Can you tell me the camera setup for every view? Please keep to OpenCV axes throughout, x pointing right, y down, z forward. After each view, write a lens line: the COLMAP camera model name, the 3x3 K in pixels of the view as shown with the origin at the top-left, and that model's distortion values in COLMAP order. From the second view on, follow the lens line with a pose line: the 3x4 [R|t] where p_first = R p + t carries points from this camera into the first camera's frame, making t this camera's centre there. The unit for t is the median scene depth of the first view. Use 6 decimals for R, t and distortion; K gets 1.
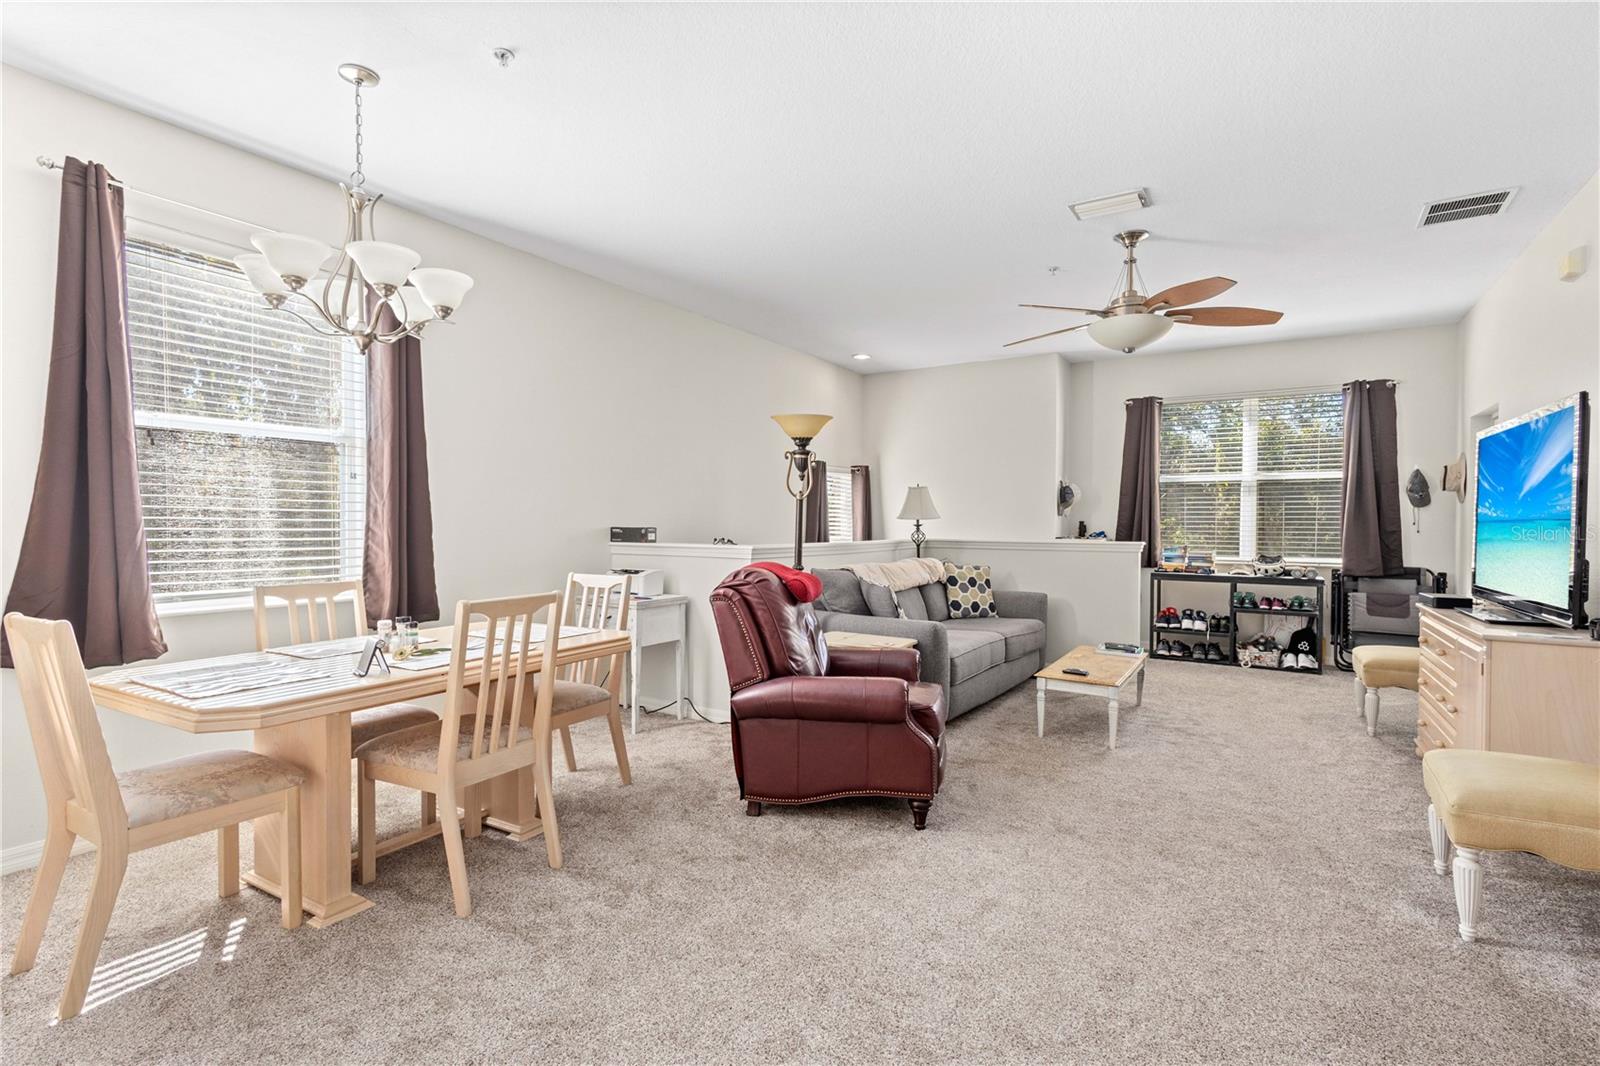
lens RADIAL K [[745.9, 0, 795.1], [0, 745.9, 531.6], [0, 0, 1]] dist [0.016557, -0.004534]
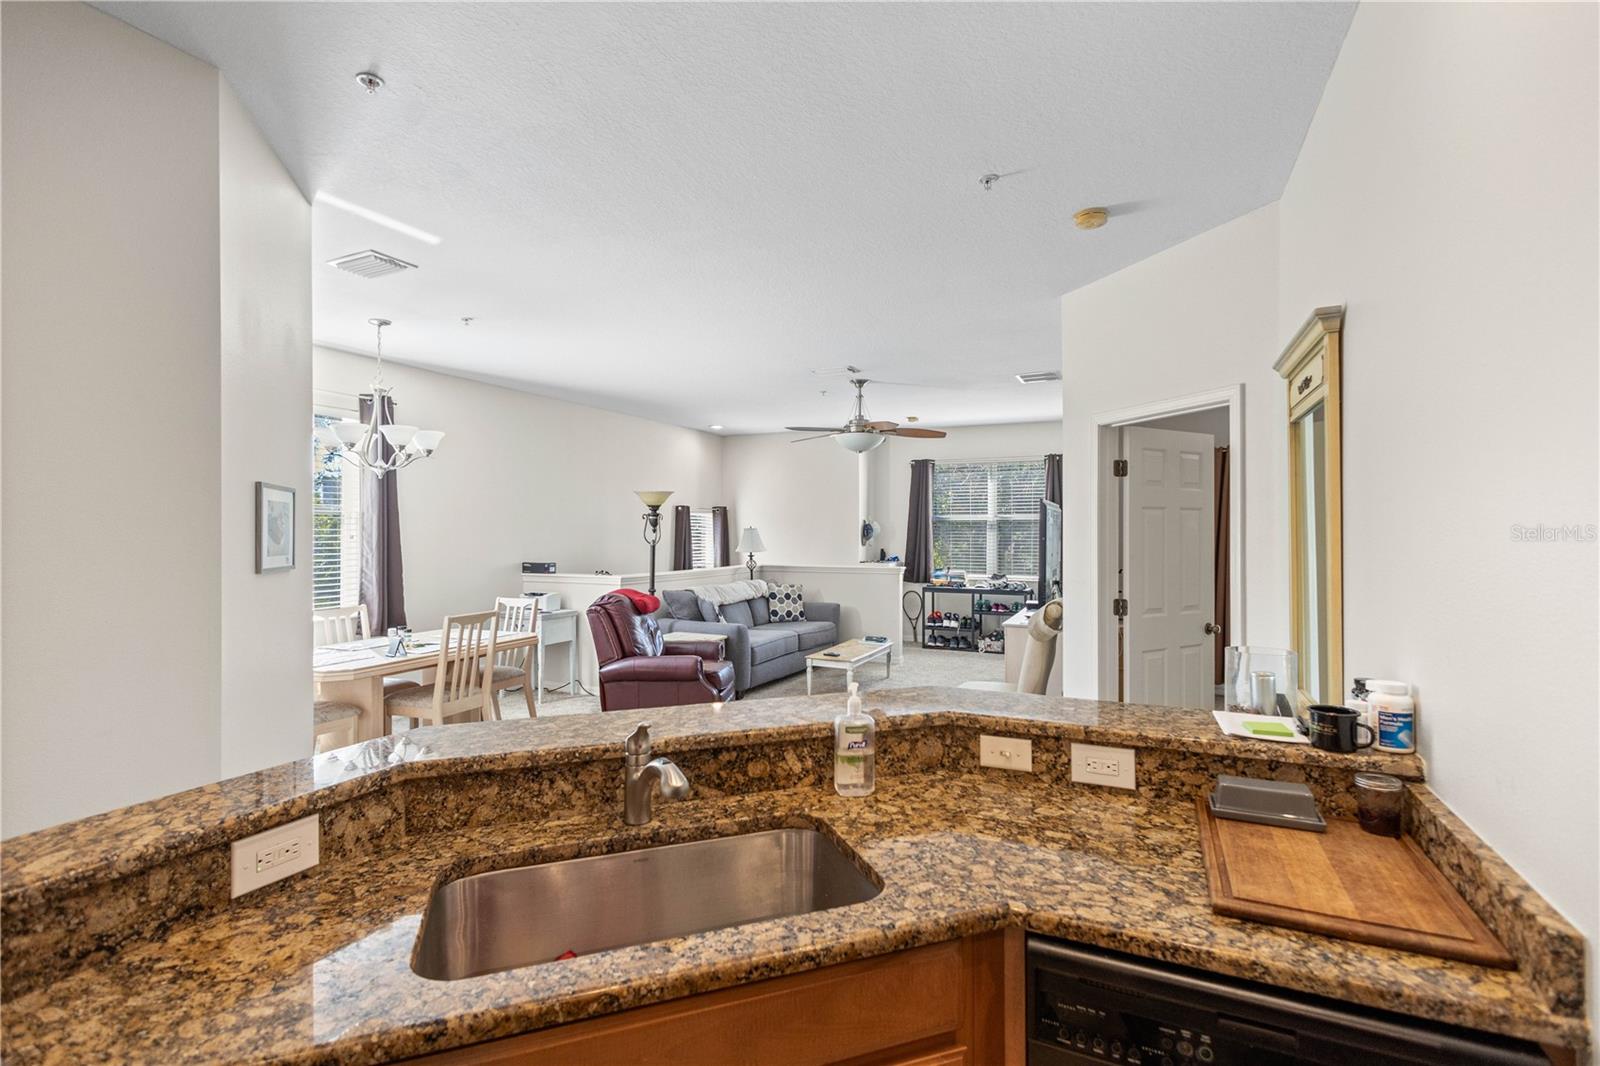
lens RADIAL K [[745.9, 0, 802.6], [0, 745.9, 531.1], [0, 0, 1]] dist [0.016557, -0.004534]
pose [[0.991191, -0.004394, 0.132369, 0.102143], [0.006170, 0.999896, -0.013008, -0.048359], [-0.132298, 0.013710, 0.991115, -0.519341]]
